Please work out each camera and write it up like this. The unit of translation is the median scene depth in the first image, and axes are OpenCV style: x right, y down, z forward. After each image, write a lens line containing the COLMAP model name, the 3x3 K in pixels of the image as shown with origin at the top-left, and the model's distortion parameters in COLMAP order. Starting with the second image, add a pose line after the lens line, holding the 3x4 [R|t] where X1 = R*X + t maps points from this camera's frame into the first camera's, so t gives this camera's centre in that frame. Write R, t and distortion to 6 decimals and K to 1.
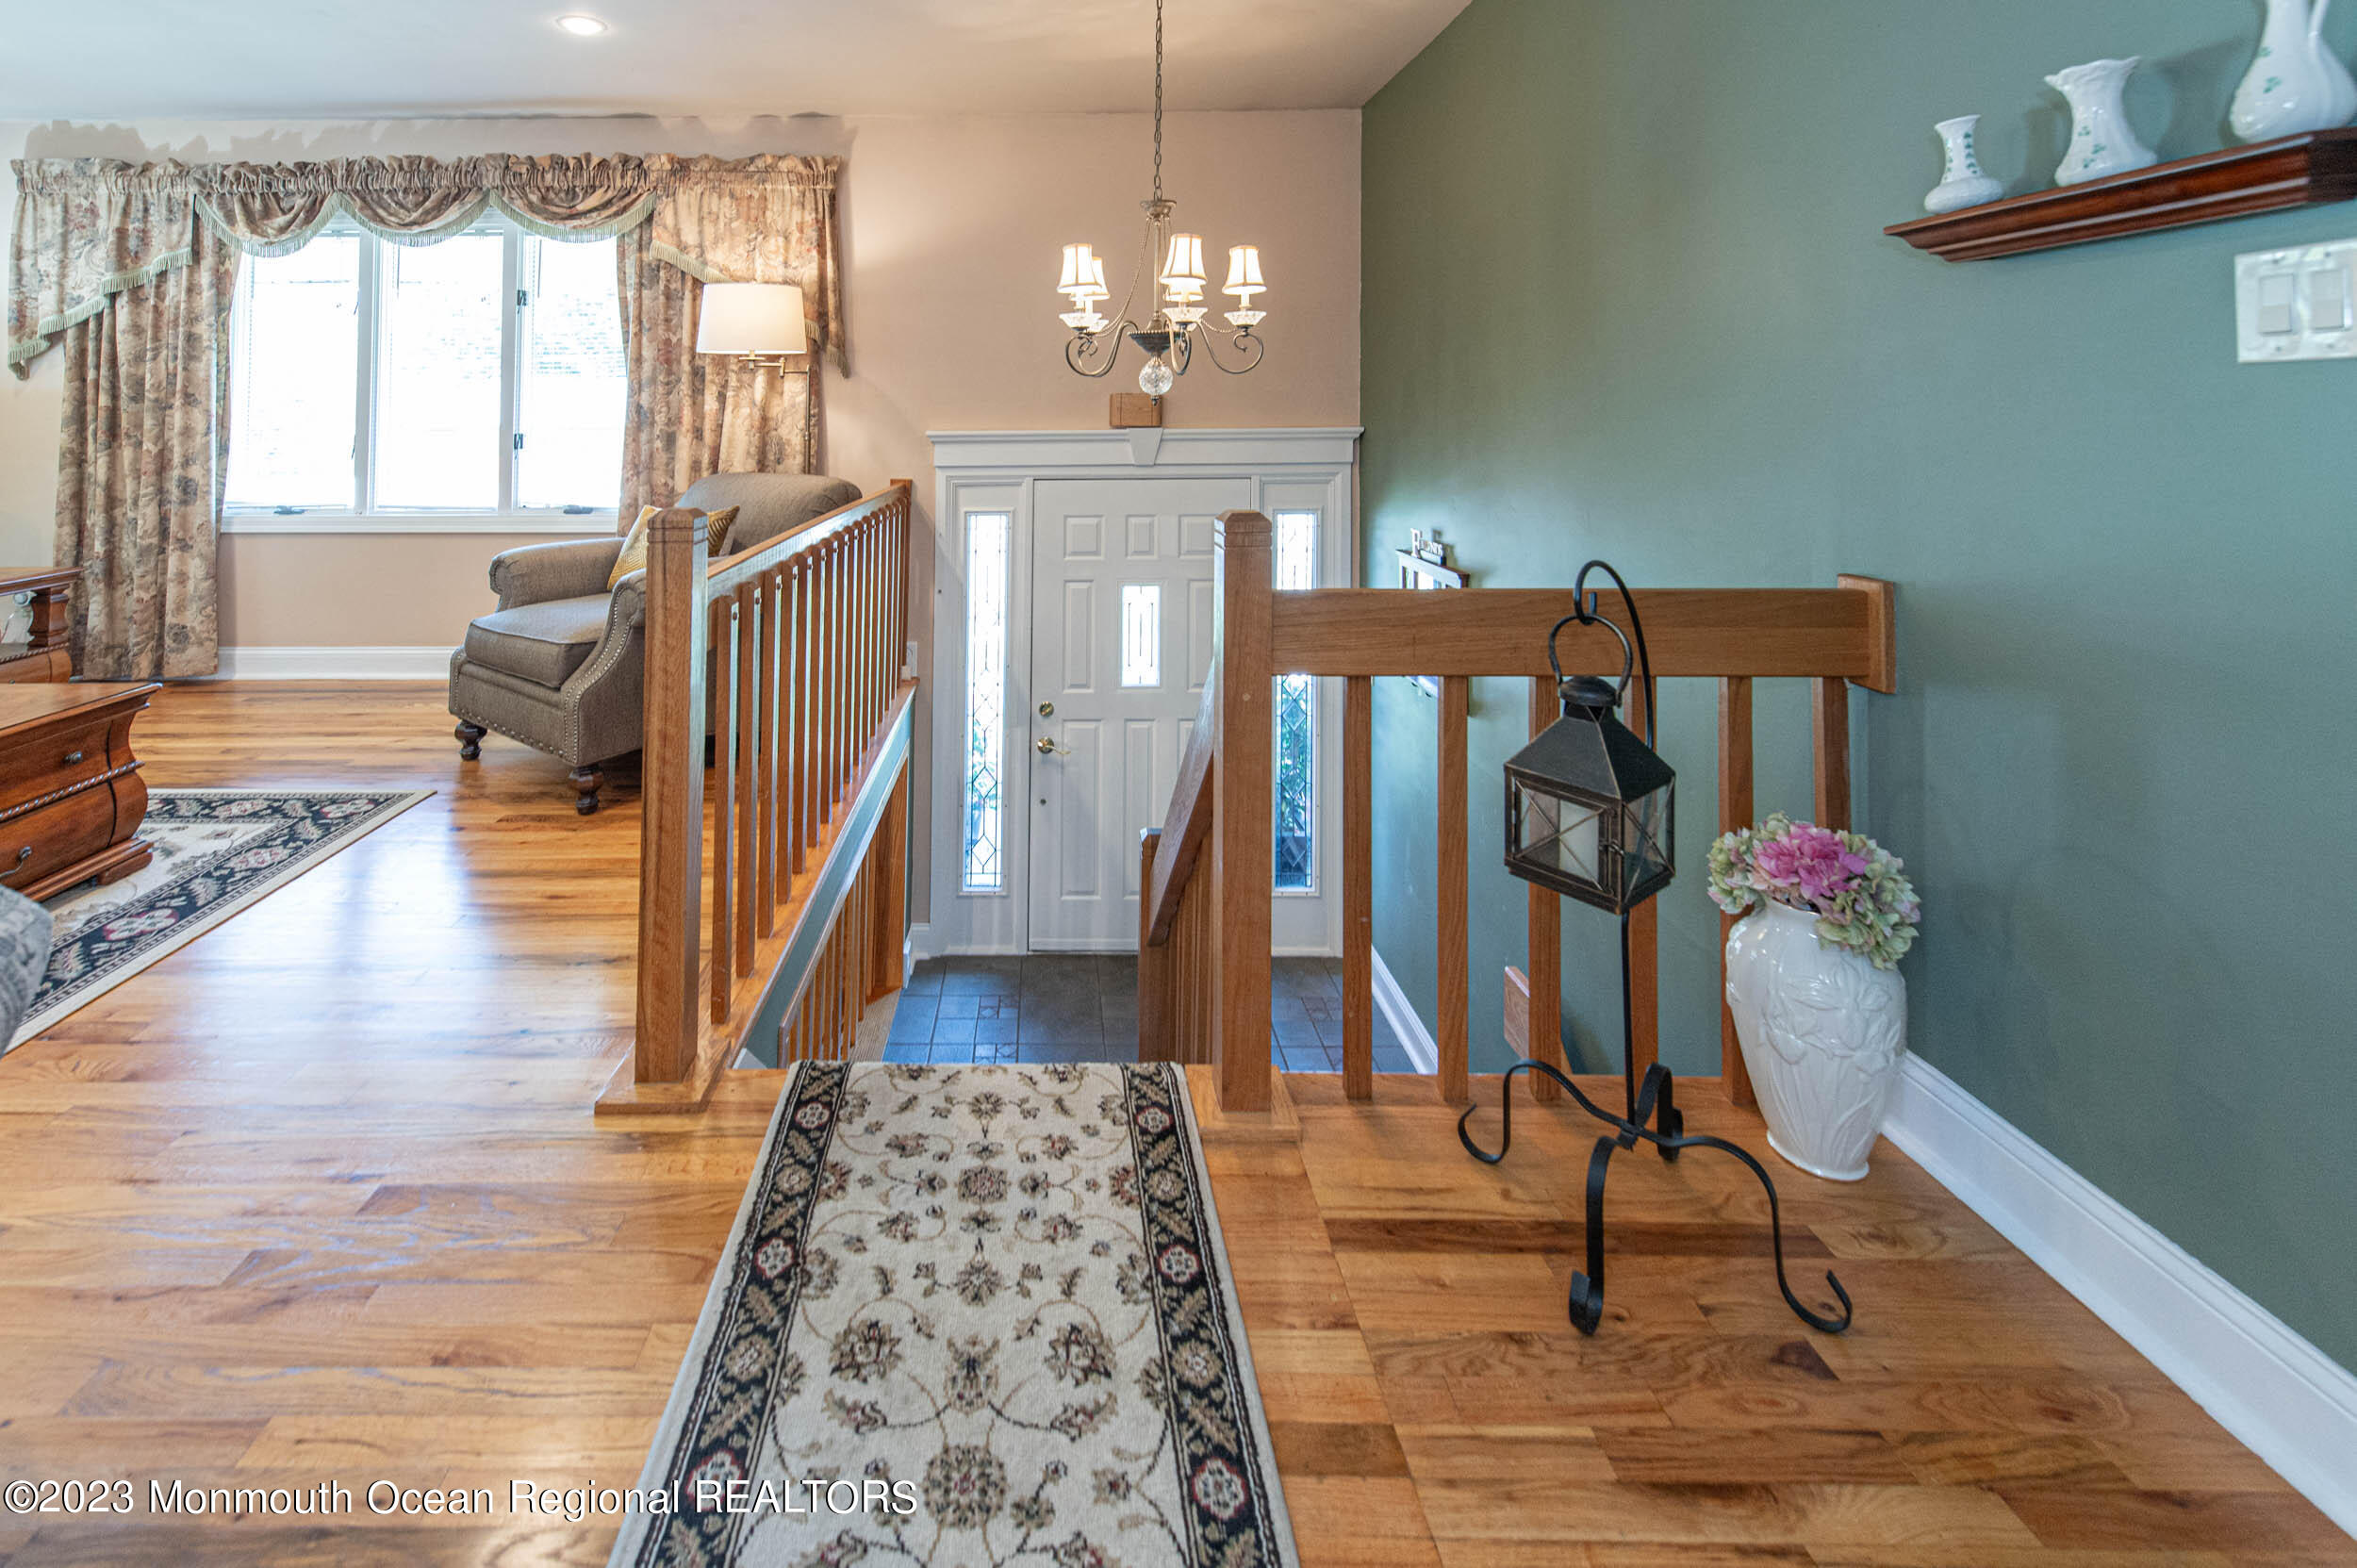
lens RADIAL K [[966.0, 0, 1069.0], [0, 966.0, 384.7], [0, 0, 1]] dist [0.003922, 0.000091]
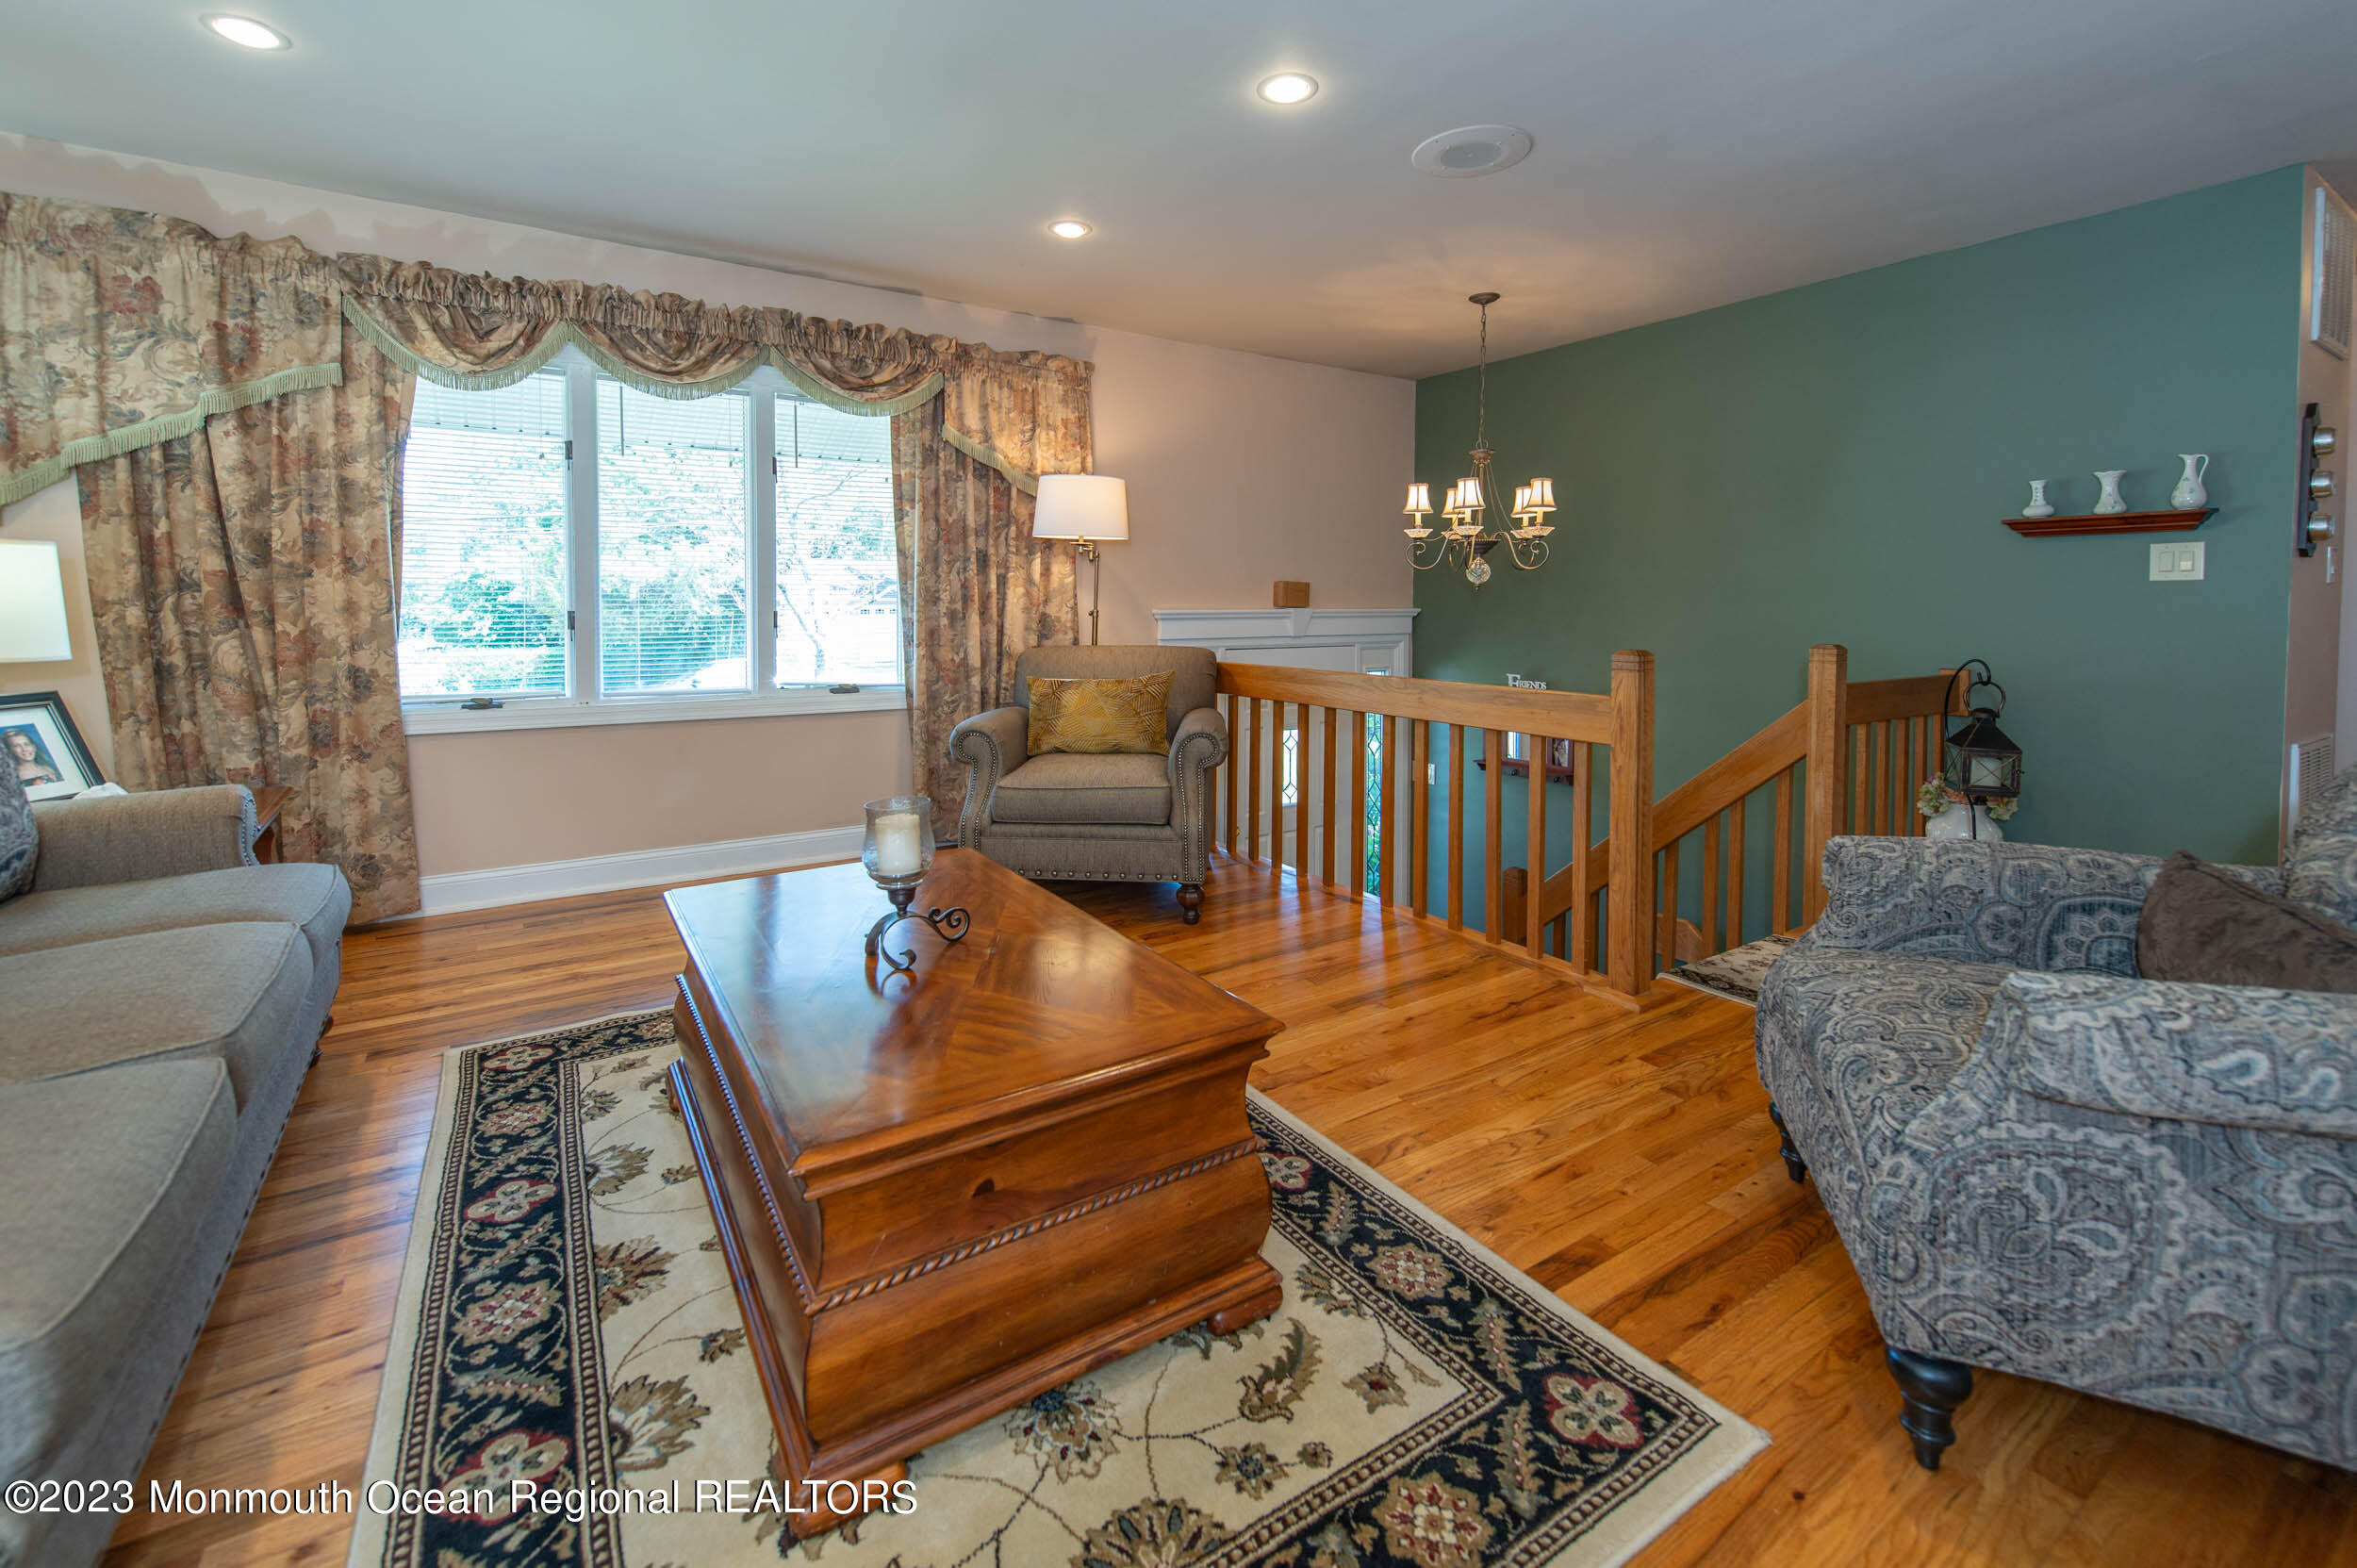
lens RADIAL K [[1017.7, 0, 1179.8], [0, 1017.7, 642.8], [0, 0, 1]] dist [0.002179, 0.000207]
pose [[0.824052, -0.014518, 0.566328, -0.830948], [-0.018008, 0.998495, 0.051801, 0.023135], [-0.566228, -0.052885, 0.822550, -0.035654]]
